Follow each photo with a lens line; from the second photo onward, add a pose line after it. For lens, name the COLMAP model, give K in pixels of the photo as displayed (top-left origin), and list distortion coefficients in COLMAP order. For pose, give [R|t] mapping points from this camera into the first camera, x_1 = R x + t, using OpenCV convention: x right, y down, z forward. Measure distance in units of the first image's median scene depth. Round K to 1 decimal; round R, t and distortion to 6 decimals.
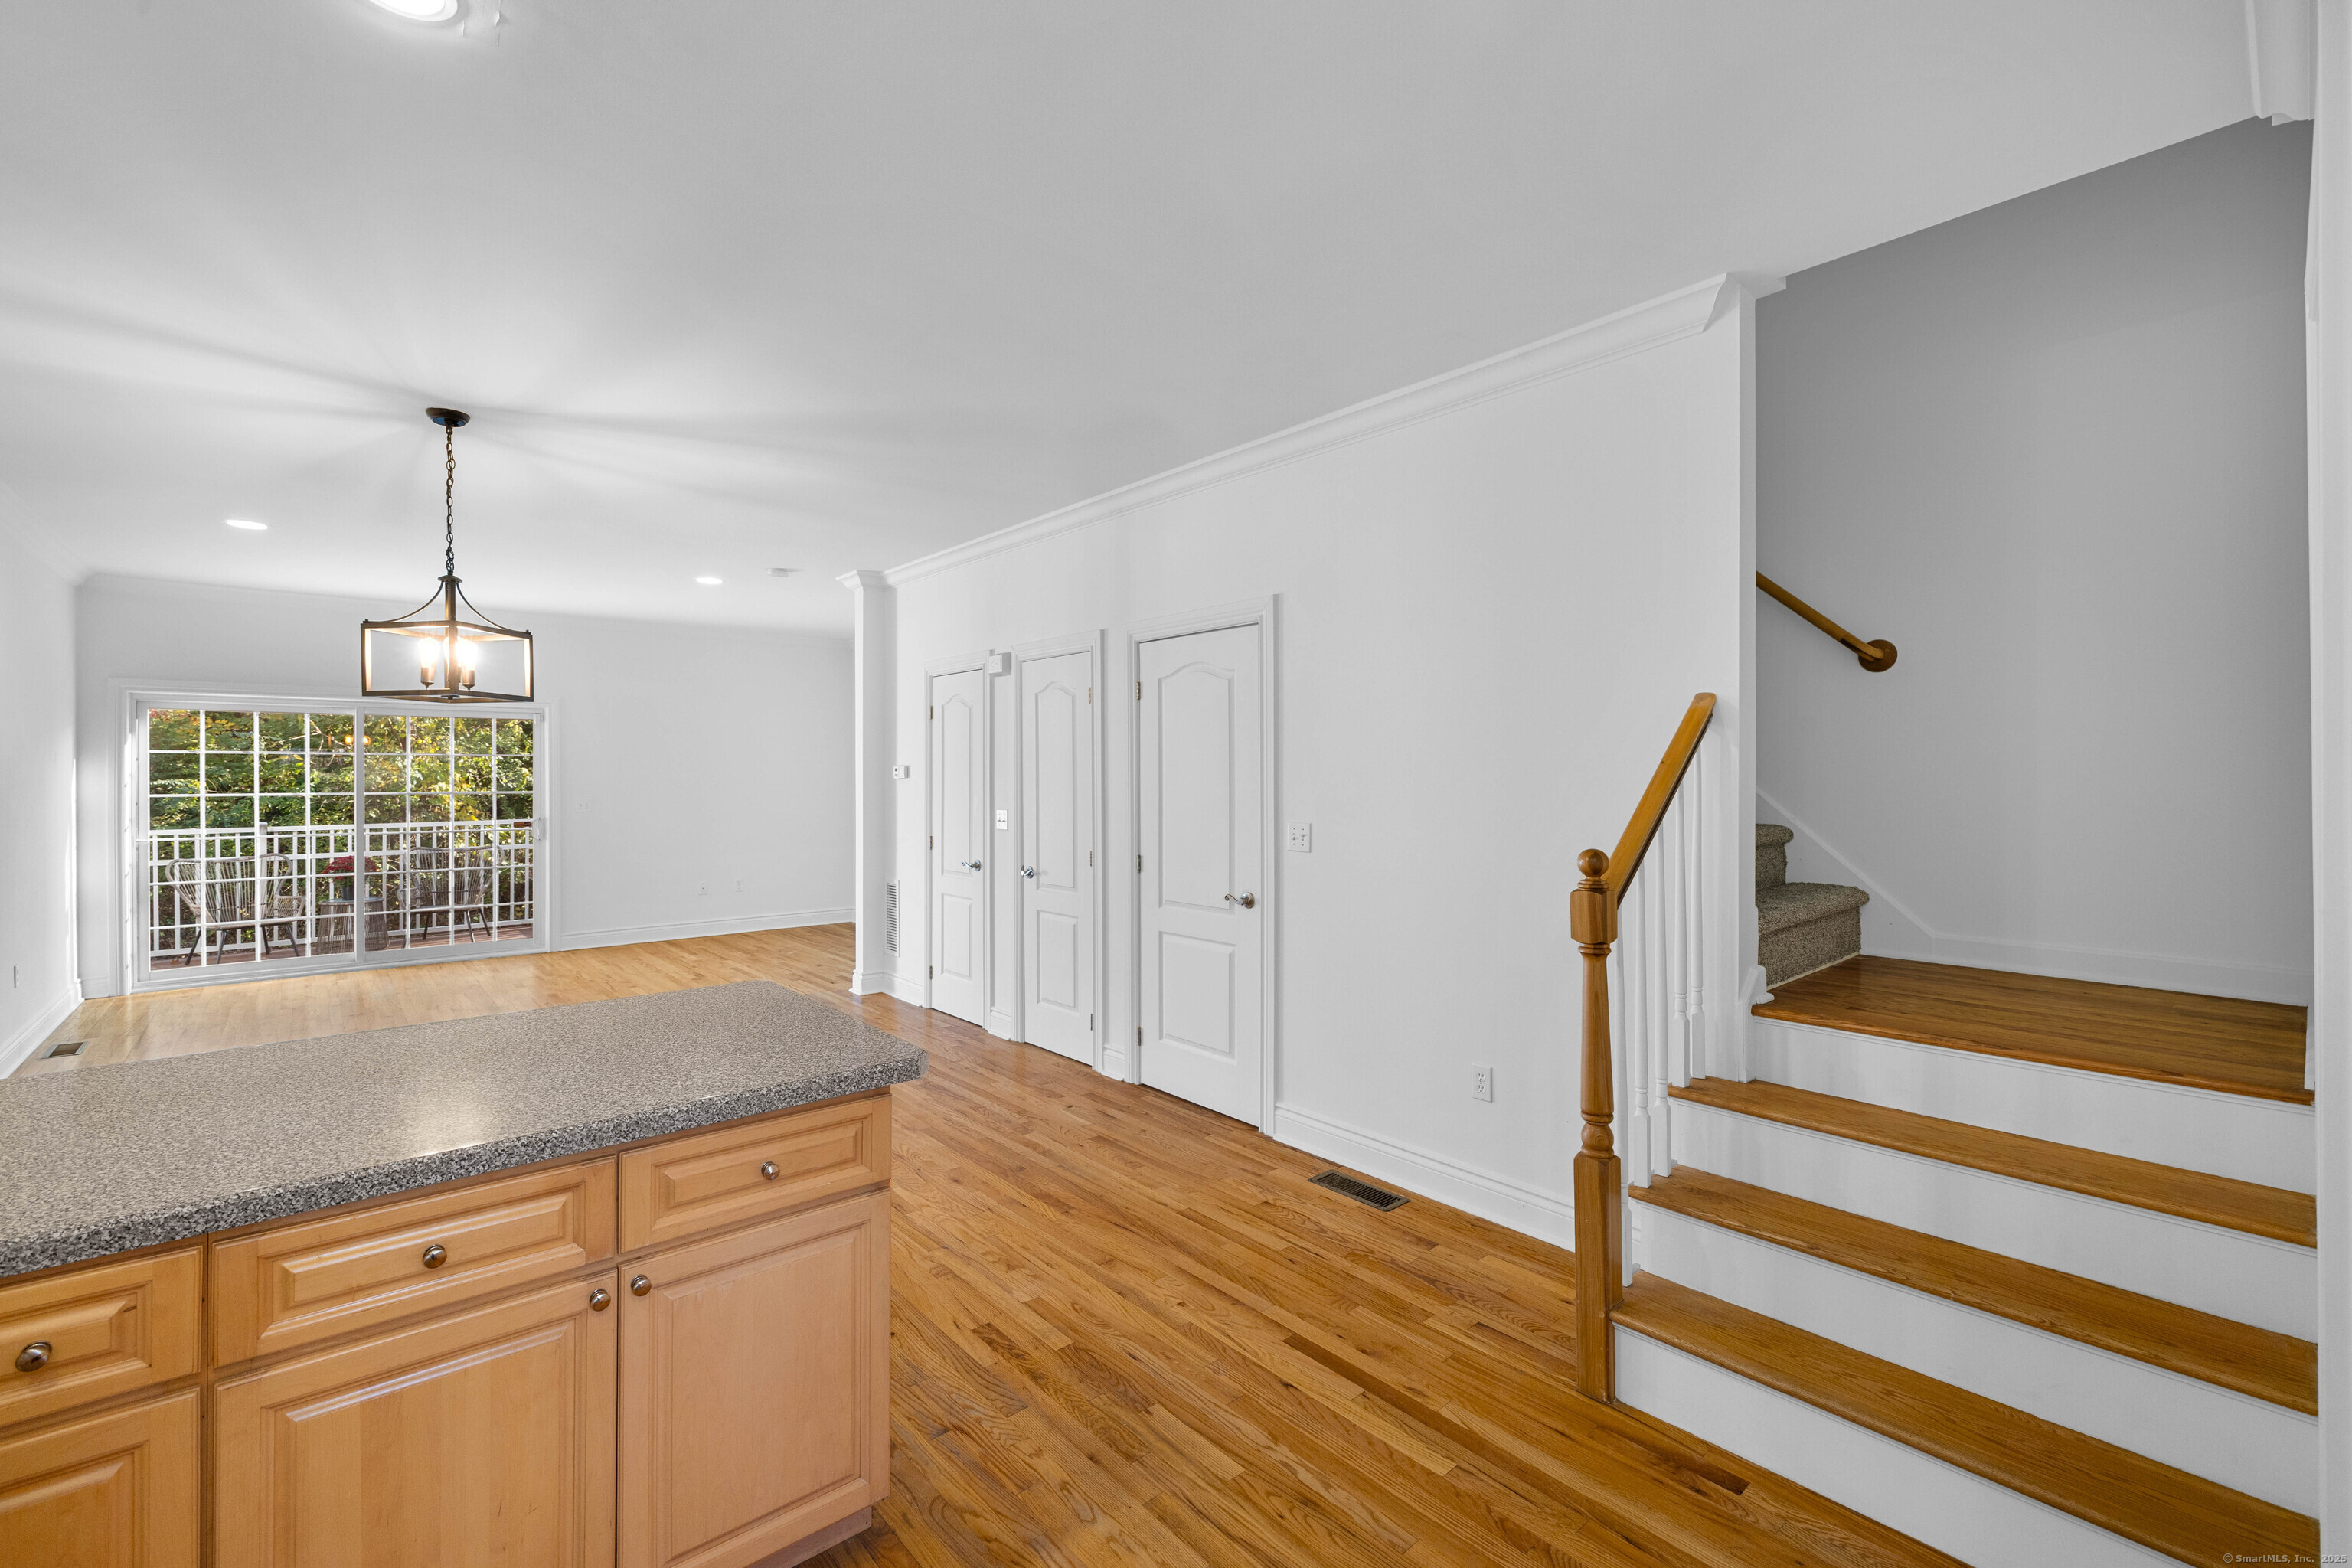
lens RADIAL K [[989.6, 0, 1154.1], [0, 989.6, 781.9], [0, 0, 1]] dist [0.000525, 0.000235]
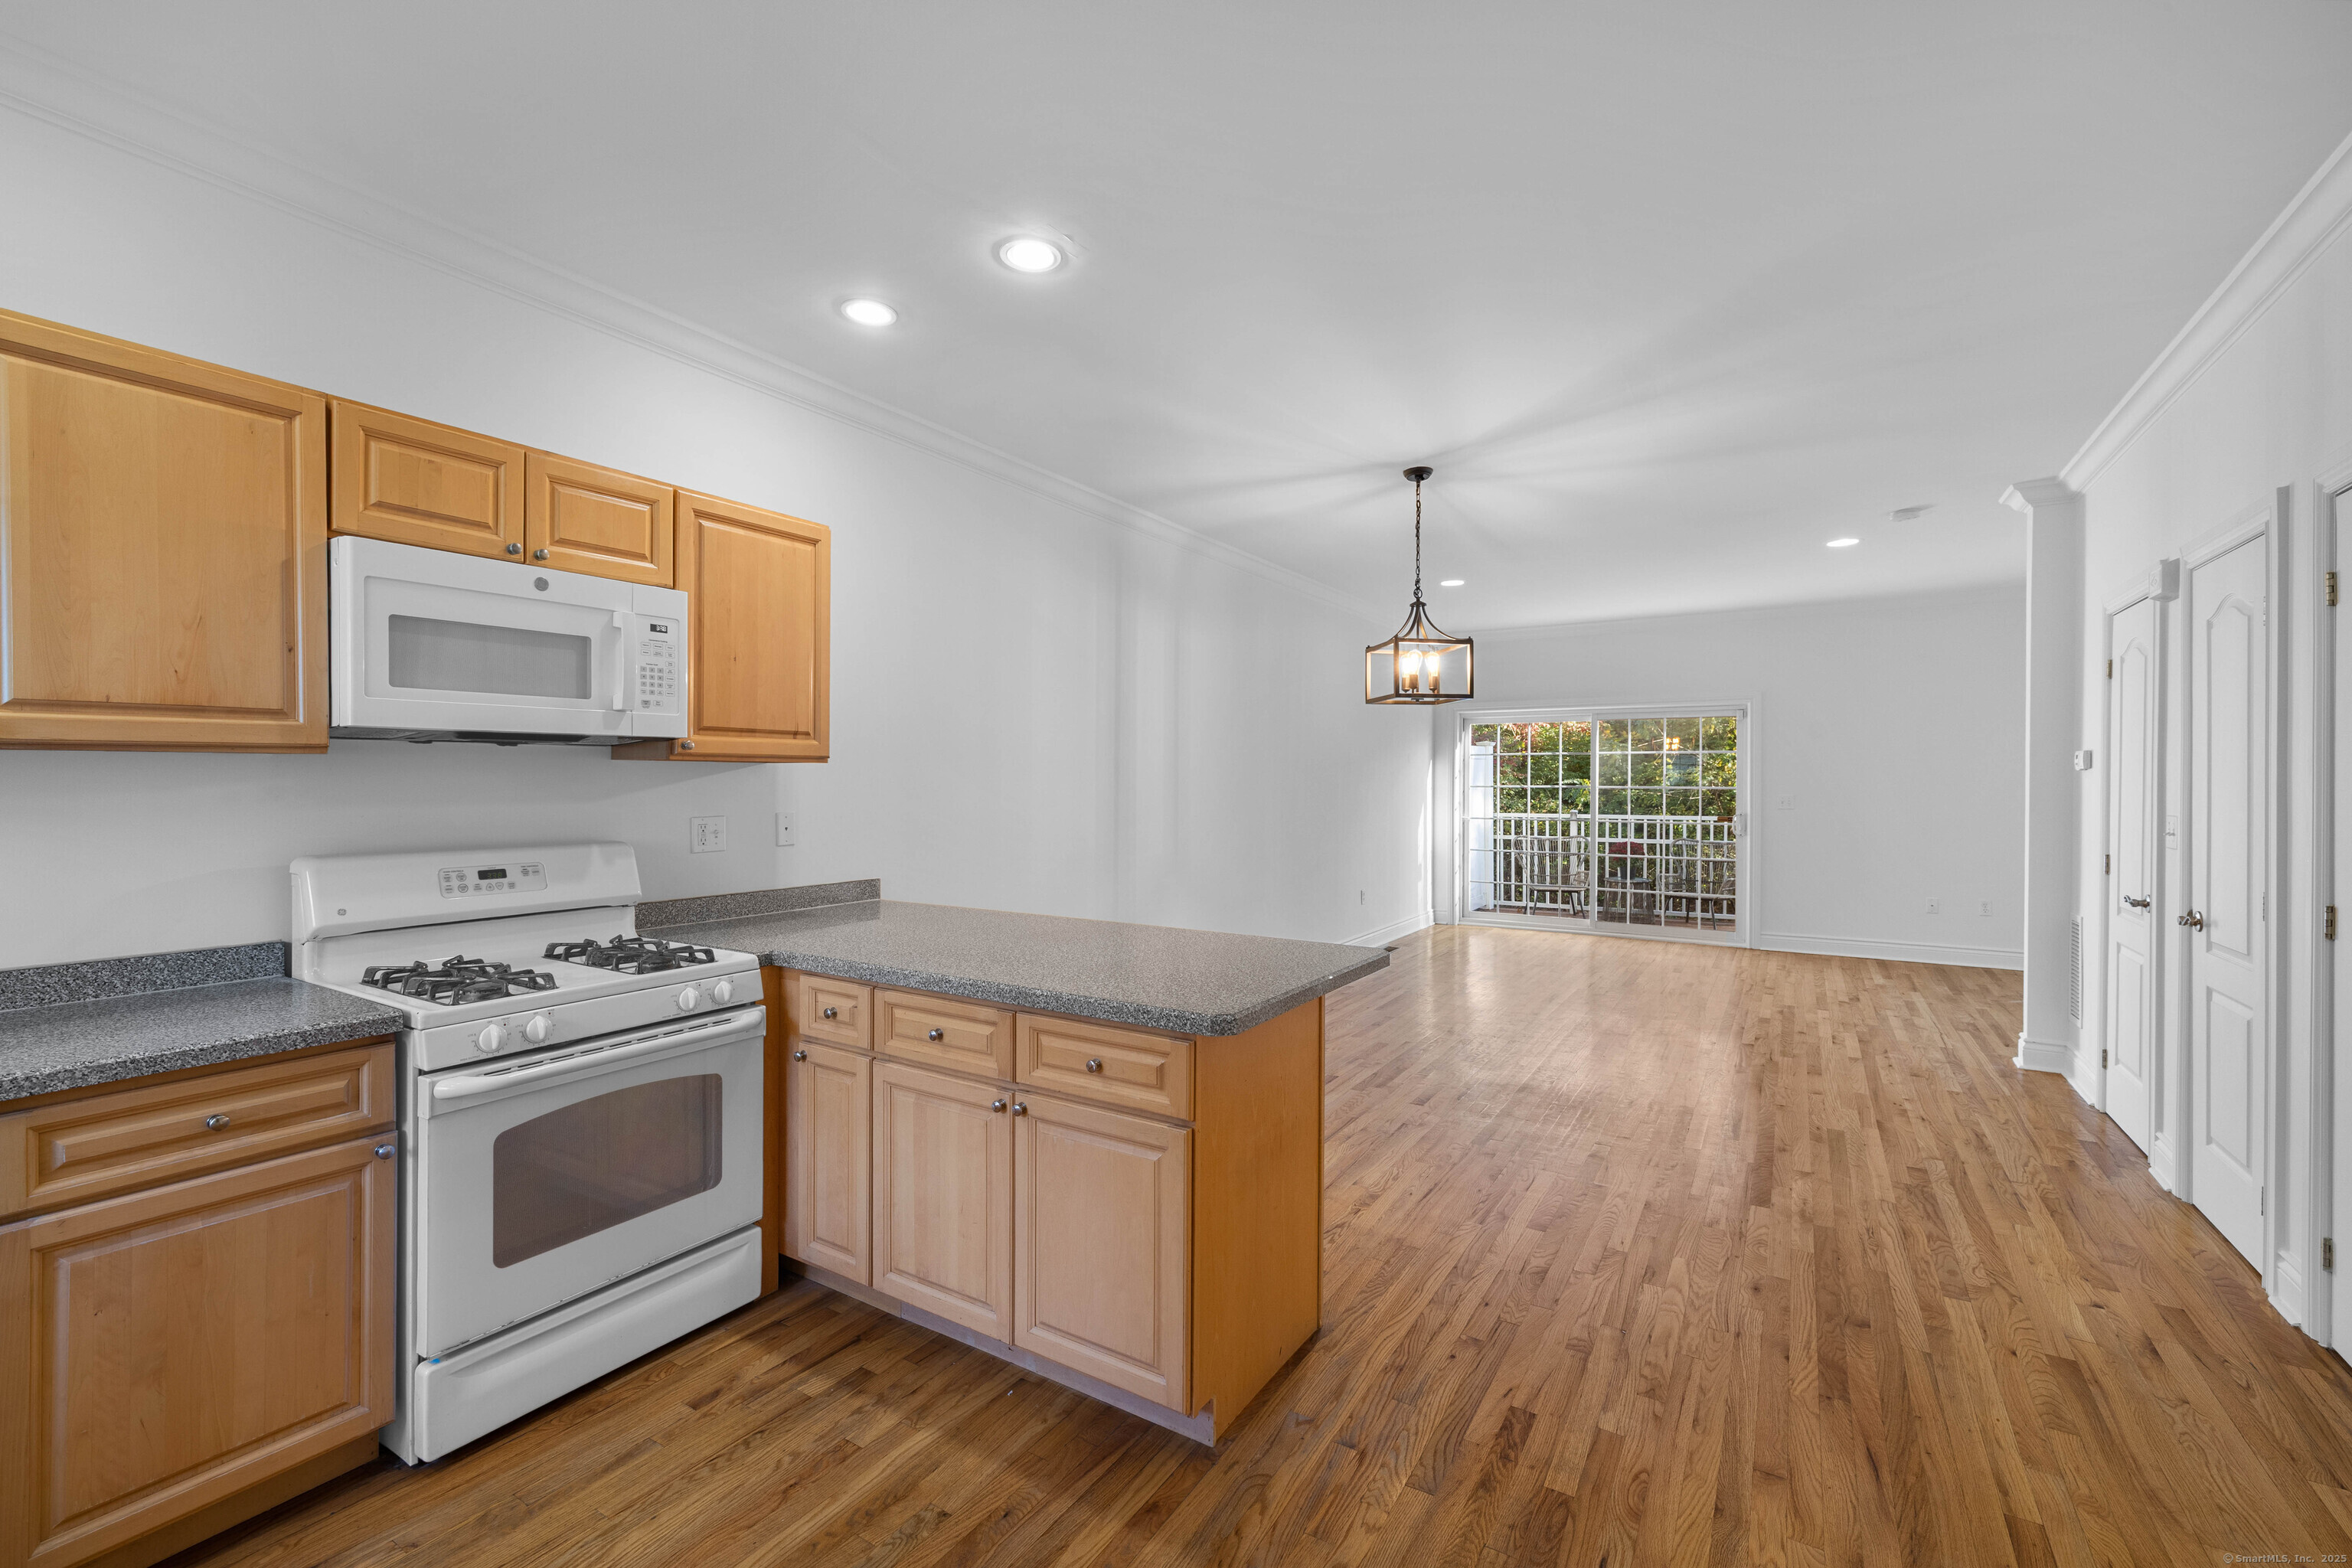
lens RADIAL K [[989.6, 0, 1171.1], [0, 989.6, 789.3], [0, 0, 1]] dist [0.000525, 0.000235]
pose [[0.298607, 0.012308, -0.954297, 0.374508], [-0.009522, 0.999905, 0.009917, 0.016823], [0.954329, 0.006125, 0.298696, 0.333702]]
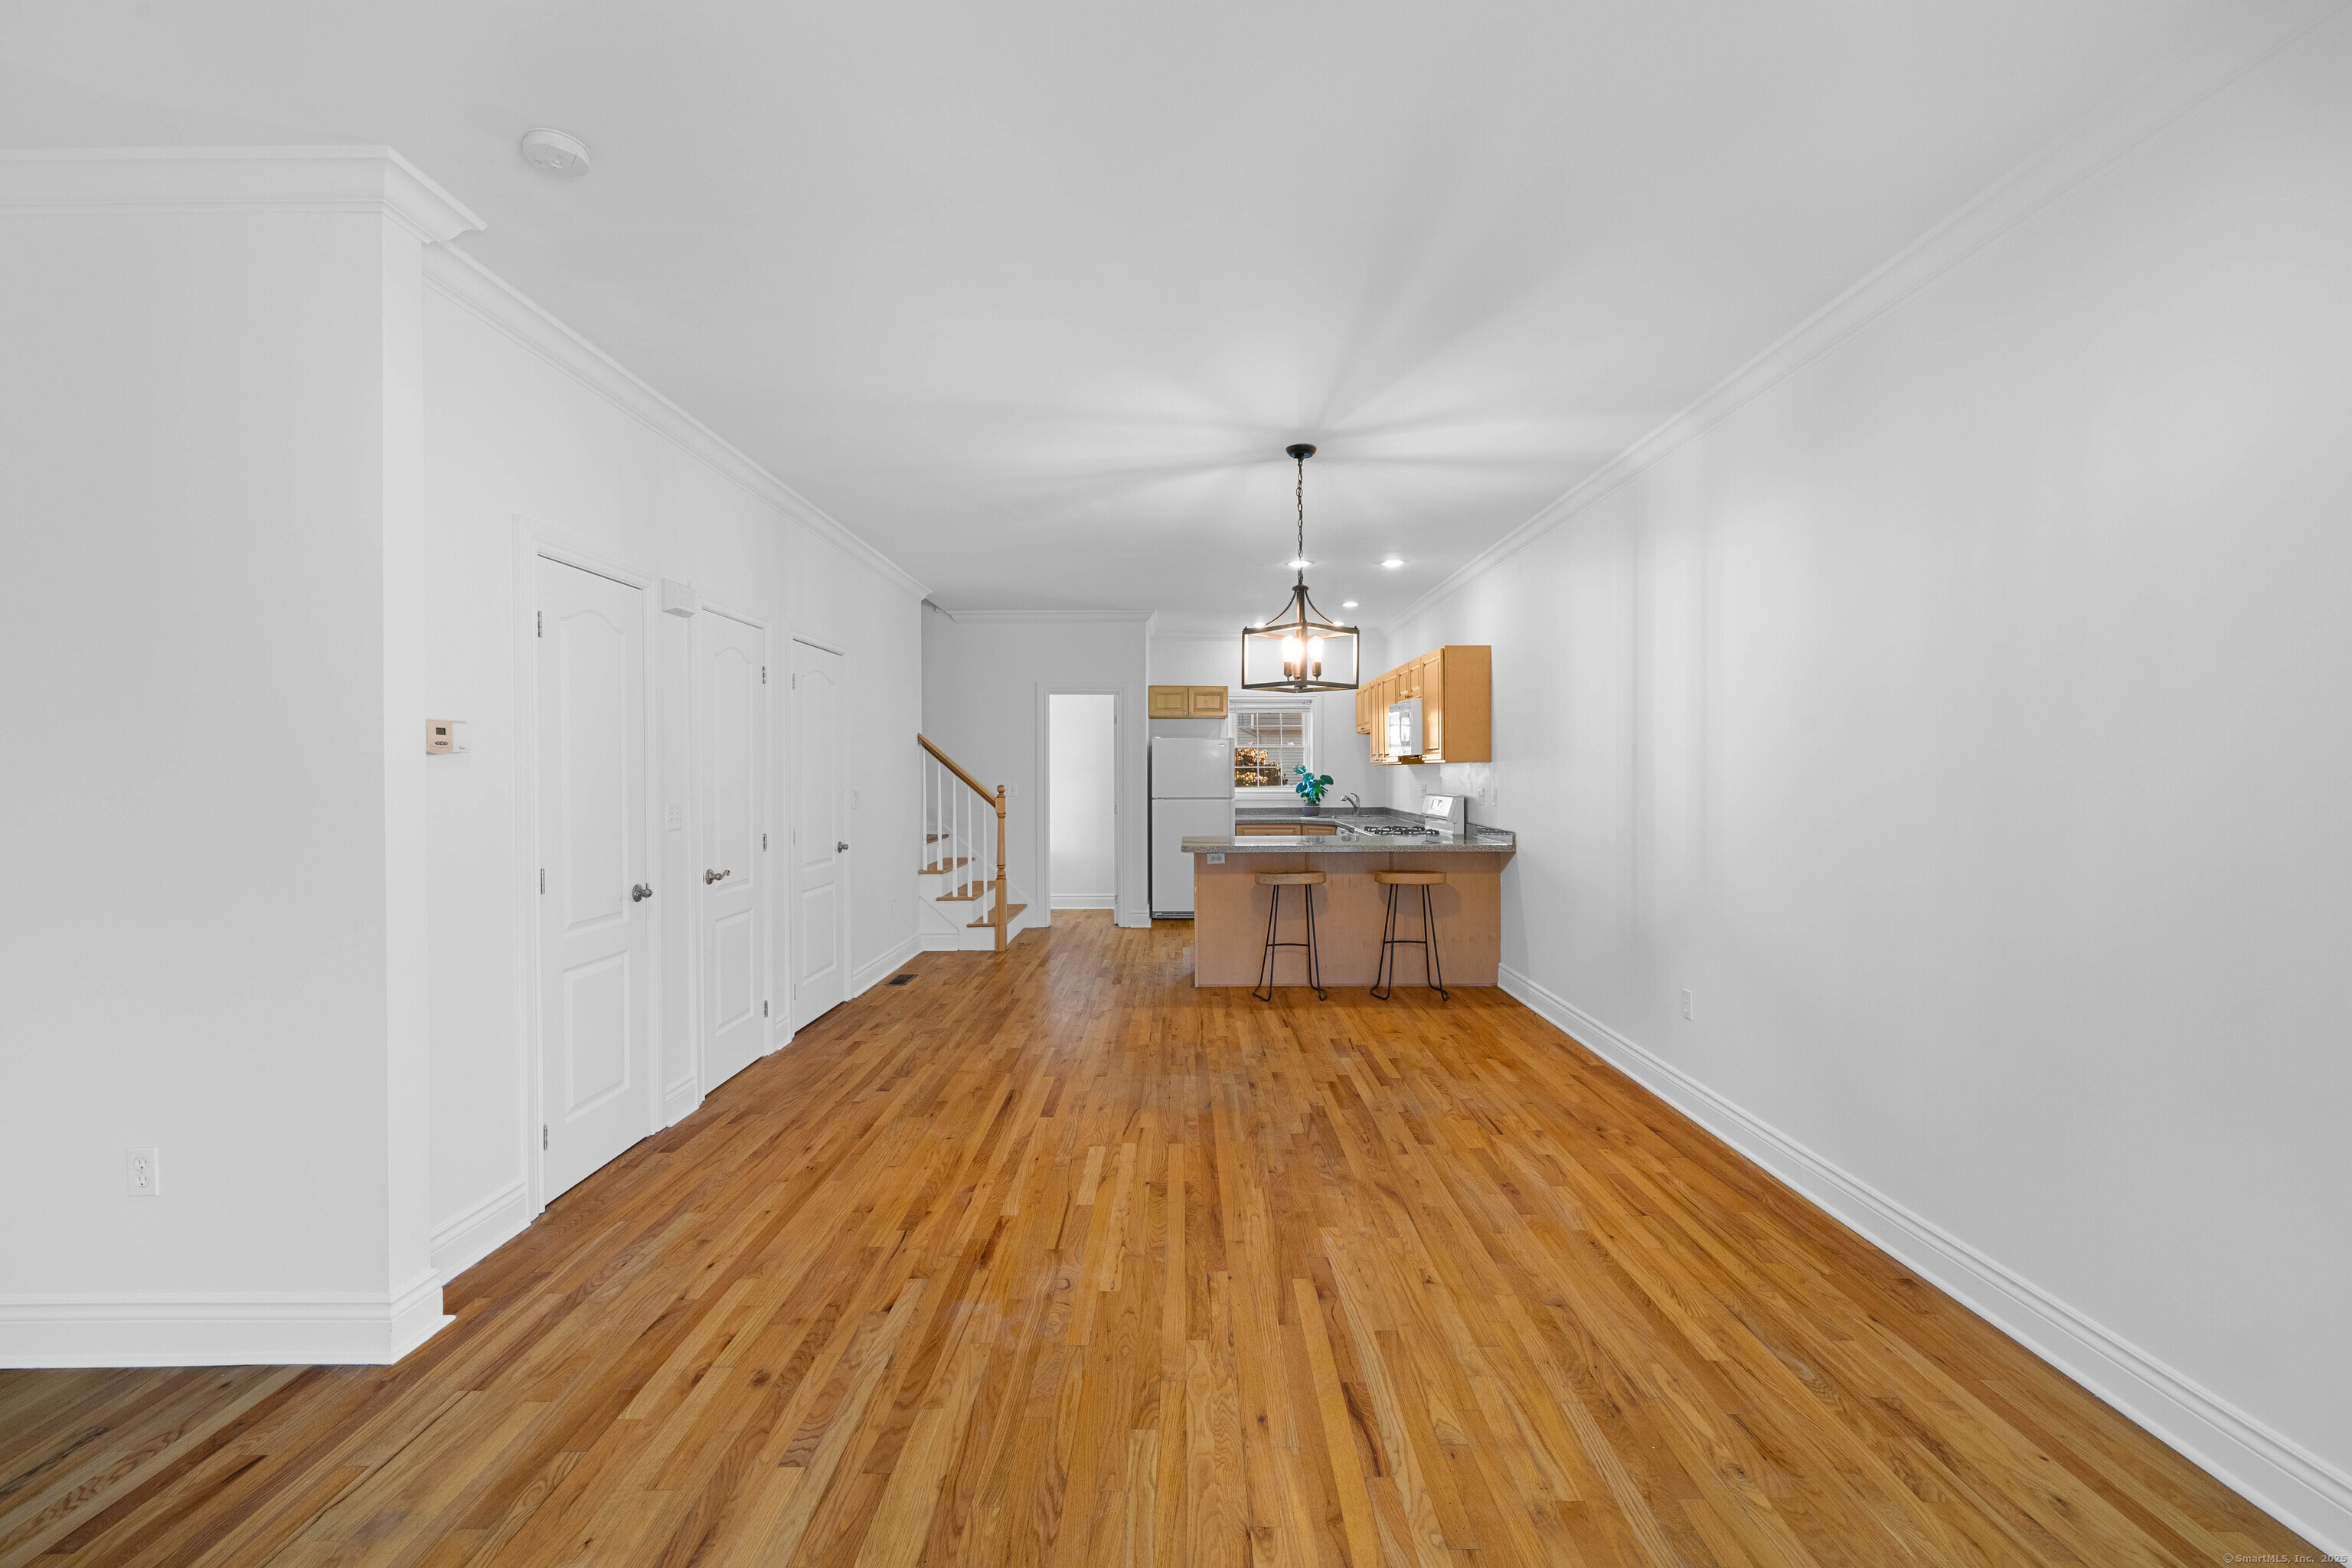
lens RADIAL K [[989.6, 0, 1173.6], [0, 989.6, 781.3], [0, 0, 1]] dist [0.000525, 0.000235]
pose [[-0.756619, -0.000845, 0.653856, -1.352391], [0.010345, 0.999859, 0.013263, 0.010874], [-0.653774, 0.016799, -0.756503, 1.973958]]
